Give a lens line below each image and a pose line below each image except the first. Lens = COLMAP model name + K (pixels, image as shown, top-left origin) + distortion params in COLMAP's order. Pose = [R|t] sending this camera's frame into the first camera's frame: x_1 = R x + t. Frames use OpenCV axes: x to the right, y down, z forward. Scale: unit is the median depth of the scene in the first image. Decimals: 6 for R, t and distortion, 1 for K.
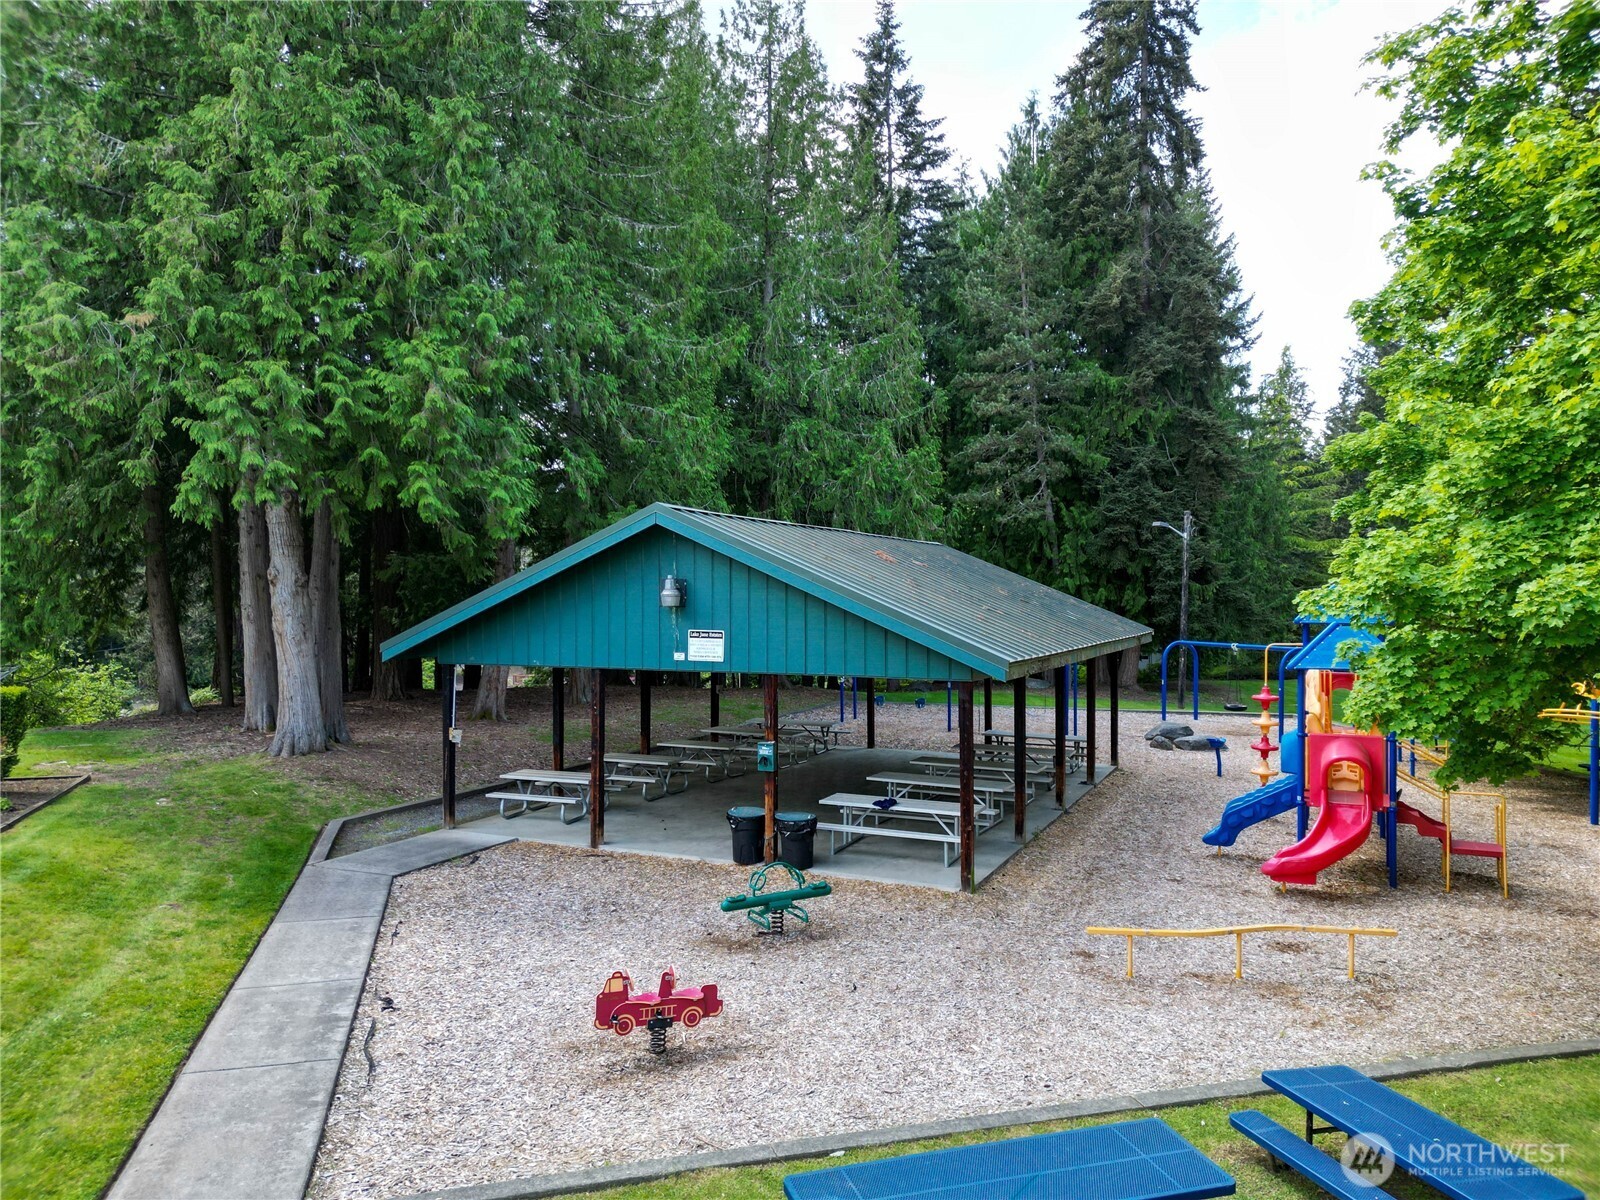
lens RADIAL K [[1115.3, 0, 804.5], [0, 1115.3, 601.2], [0, 0, 1]] dist [-0.007879, 0.000208]
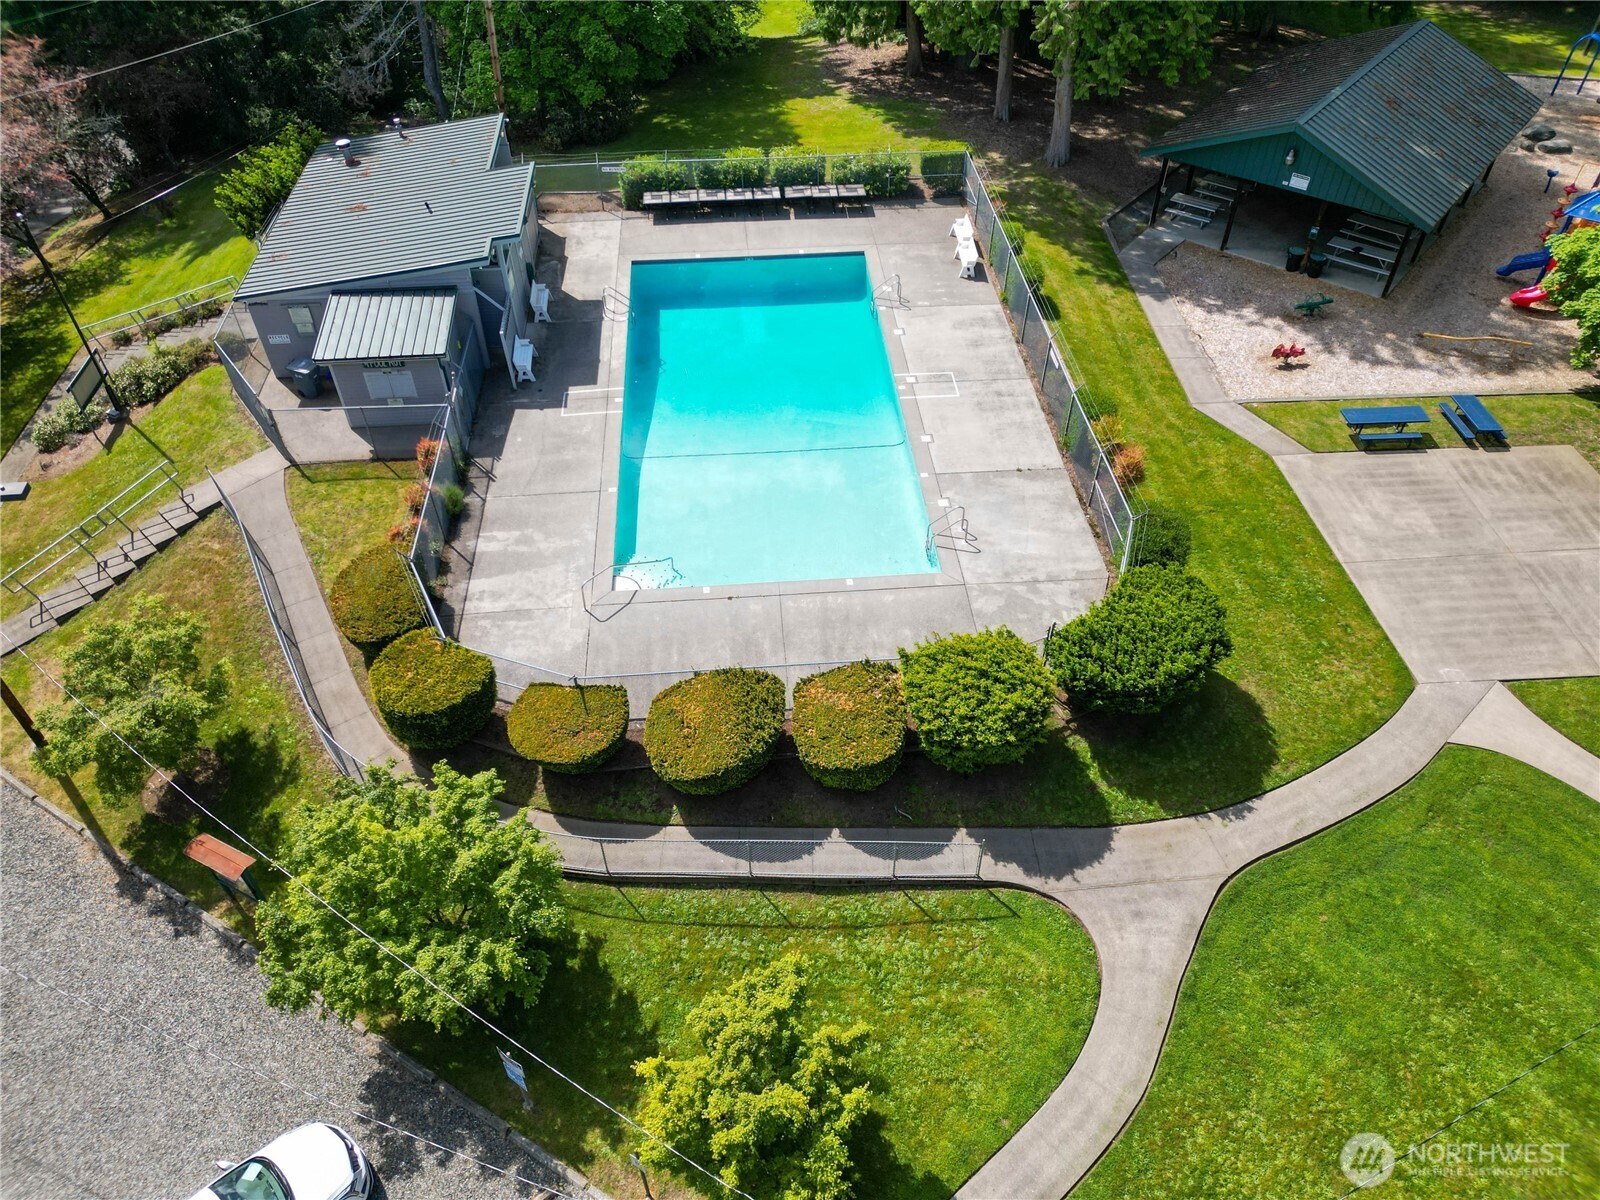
lens RADIAL K [[1115.3, 0, 801.1], [0, 1115.3, 598.3], [0, 0, 1]] dist [-0.007879, 0.000208]
pose [[0.968580, 0.172345, -0.179307, -0.563085], [-0.001039, 0.723762, 0.690049, -0.991230], [0.248702, -0.668181, 0.701200, -1.570904]]
